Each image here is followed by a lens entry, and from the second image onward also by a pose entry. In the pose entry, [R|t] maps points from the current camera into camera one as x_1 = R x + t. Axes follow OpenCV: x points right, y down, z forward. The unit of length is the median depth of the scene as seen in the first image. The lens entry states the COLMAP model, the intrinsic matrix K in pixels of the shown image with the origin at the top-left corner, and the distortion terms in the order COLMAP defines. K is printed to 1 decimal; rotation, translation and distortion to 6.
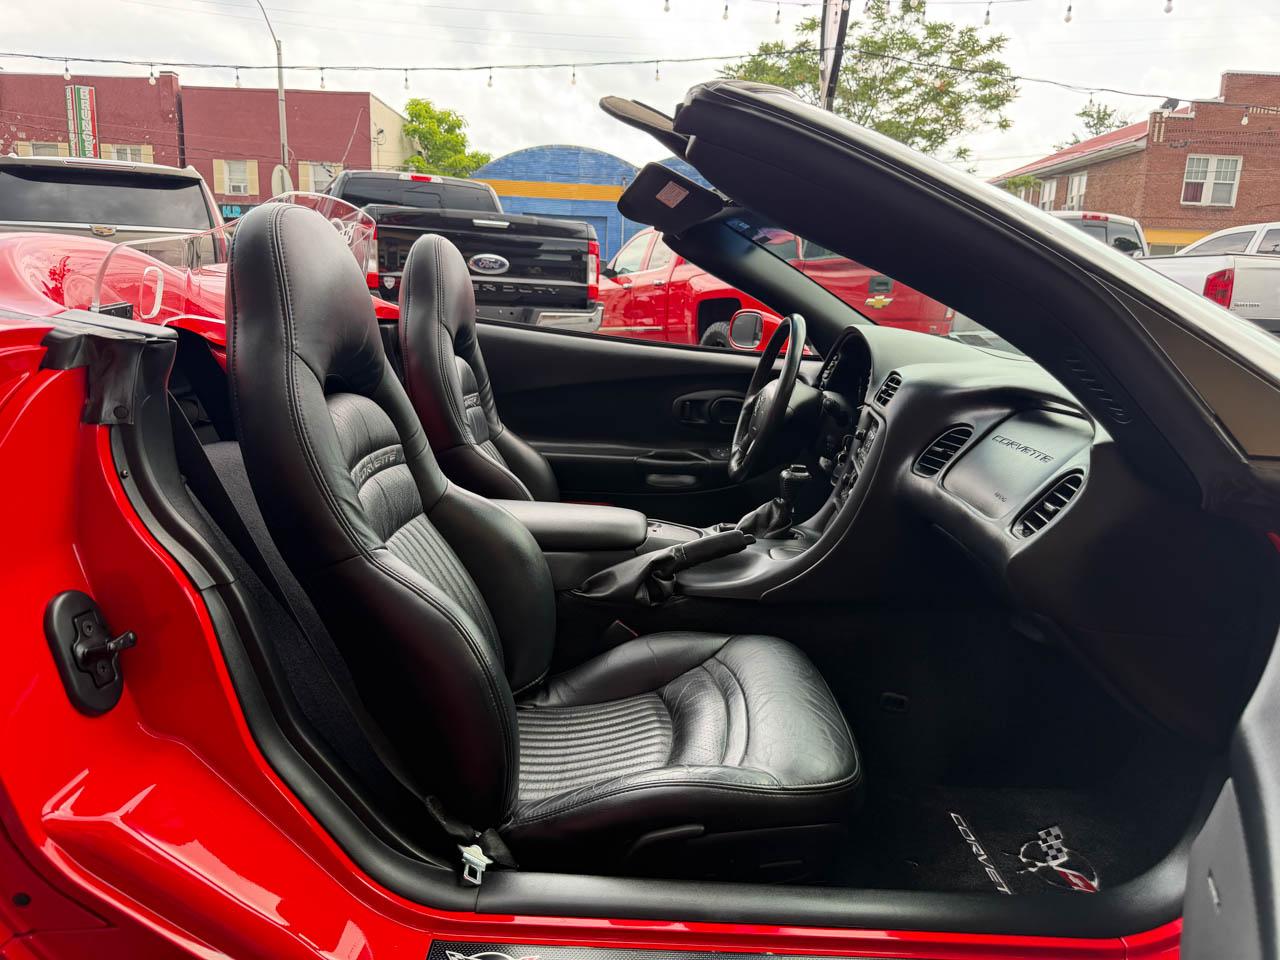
lens RADIAL K [[870.0, 0, 656.5], [0, 870.0, 480.5], [0, 0, 1]] dist [0.006145, -0.002973]
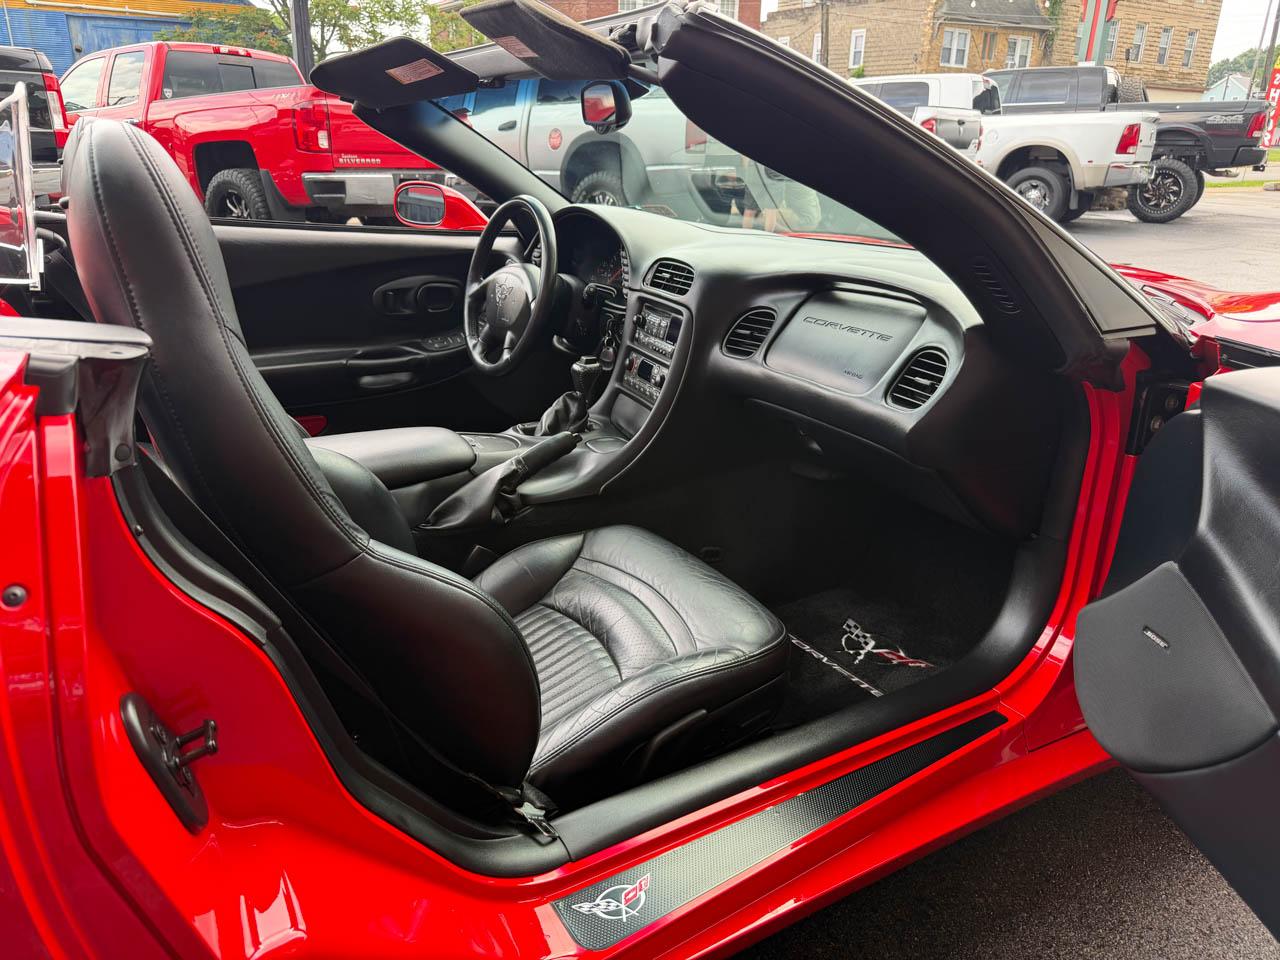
lens RADIAL K [[870.0, 0, 656.5], [0, 870.0, 480.5], [0, 0, 1]] dist [0.006145, -0.002973]
pose [[0.854703, -0.199947, 0.479065, -0.338805], [0.112834, 0.972338, 0.204516, -0.089710], [-0.506706, -0.120746, 0.853622, 0.078517]]
